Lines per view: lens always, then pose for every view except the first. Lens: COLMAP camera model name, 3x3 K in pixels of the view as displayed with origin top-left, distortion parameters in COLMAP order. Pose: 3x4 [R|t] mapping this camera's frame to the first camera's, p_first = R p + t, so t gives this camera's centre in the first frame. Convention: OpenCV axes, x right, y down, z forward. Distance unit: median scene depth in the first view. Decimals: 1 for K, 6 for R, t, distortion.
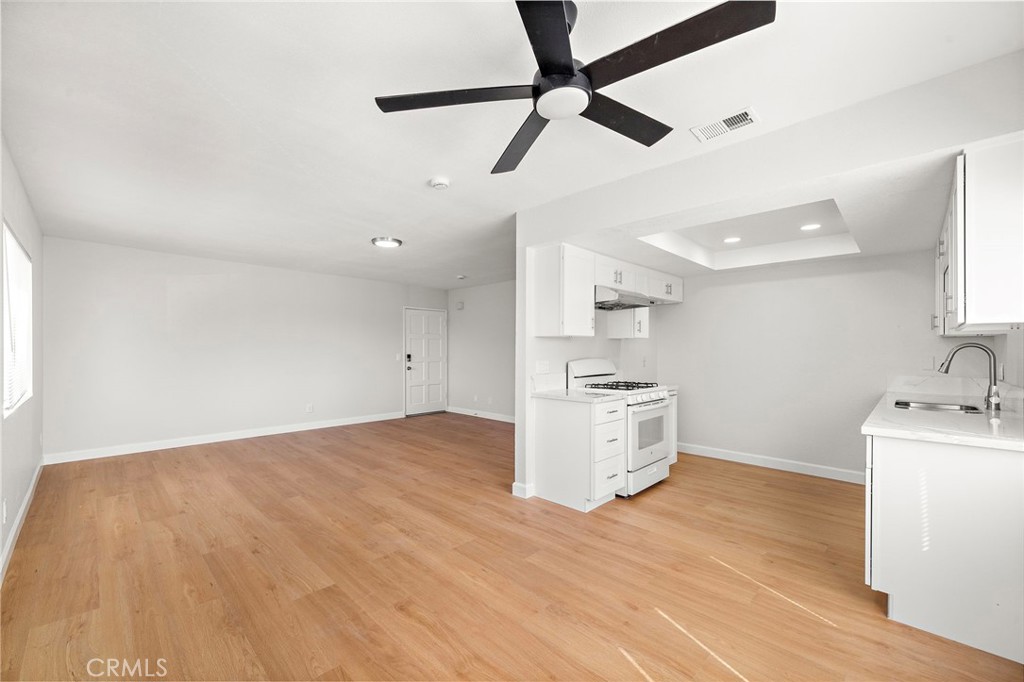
lens RADIAL K [[410.8, 0, 516.5], [0, 410.8, 344.8], [0, 0, 1]] dist [-0.001358, -0.000302]
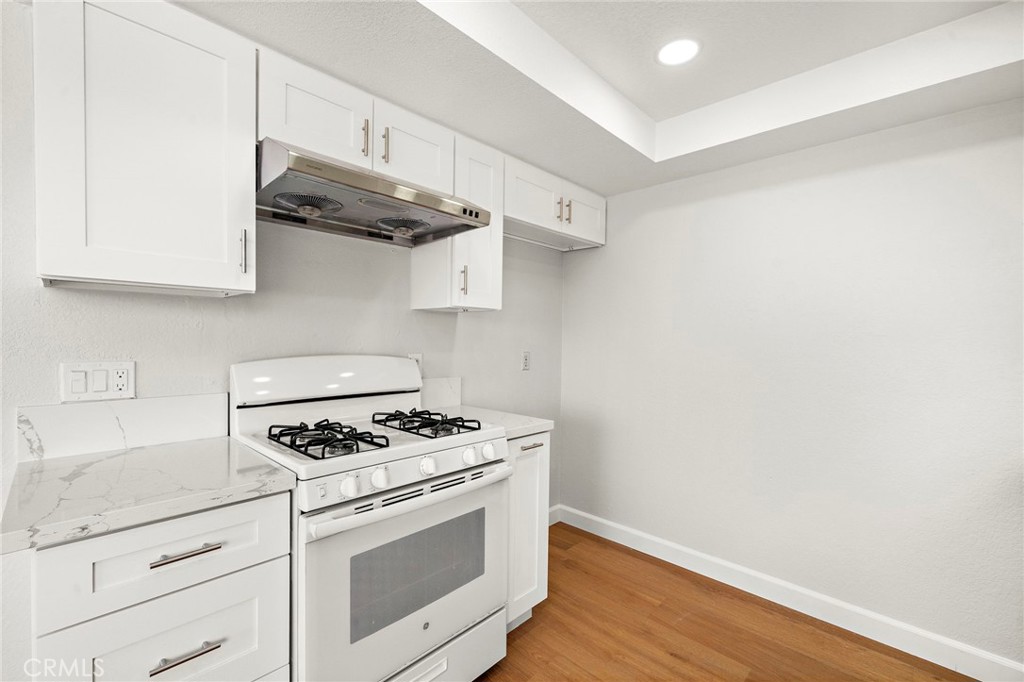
lens RADIAL K [[459.6, 0, 516.4], [0, 459.6, 345.9], [0, 0, 1]] dist [-0.001596, -0.000156]
pose [[0.999186, 0.005894, 0.039900, 0.362212], [-0.006945, 0.999631, 0.026256, 0.011106], [-0.039731, -0.026512, 0.998859, 0.570207]]
